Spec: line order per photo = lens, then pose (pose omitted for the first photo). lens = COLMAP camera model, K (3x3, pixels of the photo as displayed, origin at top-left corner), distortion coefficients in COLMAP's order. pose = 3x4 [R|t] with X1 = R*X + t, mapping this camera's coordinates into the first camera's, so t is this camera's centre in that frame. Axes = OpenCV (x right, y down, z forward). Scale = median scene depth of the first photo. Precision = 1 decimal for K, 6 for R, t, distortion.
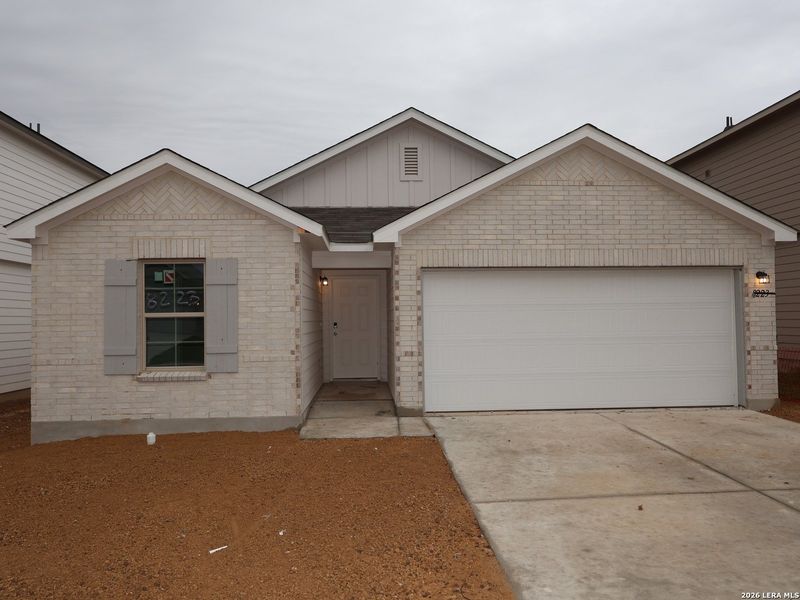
lens RADIAL K [[582.6, 0, 400.0], [0, 582.6, 300.0], [0, 0, 1]] dist [-0.000330, 0.000980]
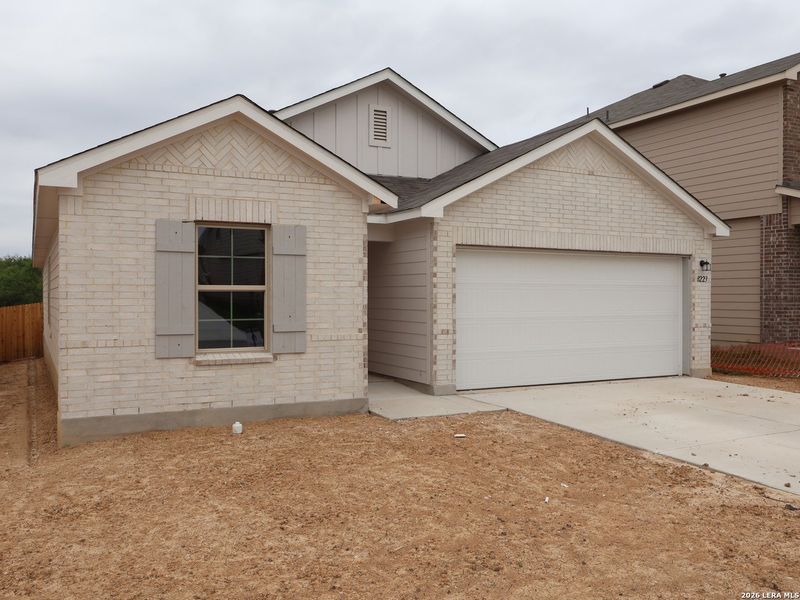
lens RADIAL K [[703.9, 0, 400.0], [0, 703.9, 300.0], [0, 0, 1]] dist [-0.002156, -0.001281]
pose [[0.911715, 0.012296, 0.410639, -0.543059], [-0.026326, 0.999246, 0.028529, 0.006690], [-0.409979, -0.036821, 0.911351, -0.048921]]
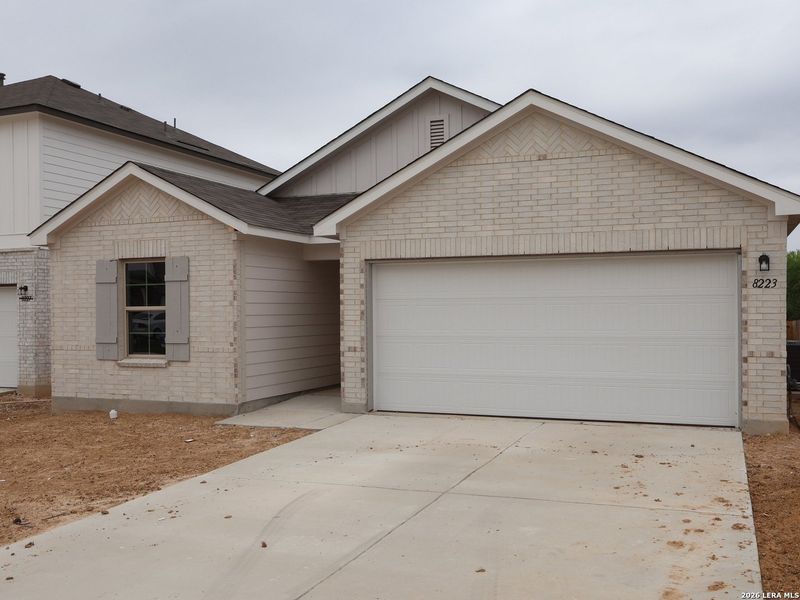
lens RADIAL K [[761.4, 0, 430.4], [0, 761.4, 309.2], [0, 0, 1]] dist [0.001794, 0.004626]
pose [[0.912343, 0.005556, -0.409389, 0.654870], [0.008978, 0.999396, 0.033570, -0.015790], [0.409329, -0.034303, 0.911742, -0.102864]]
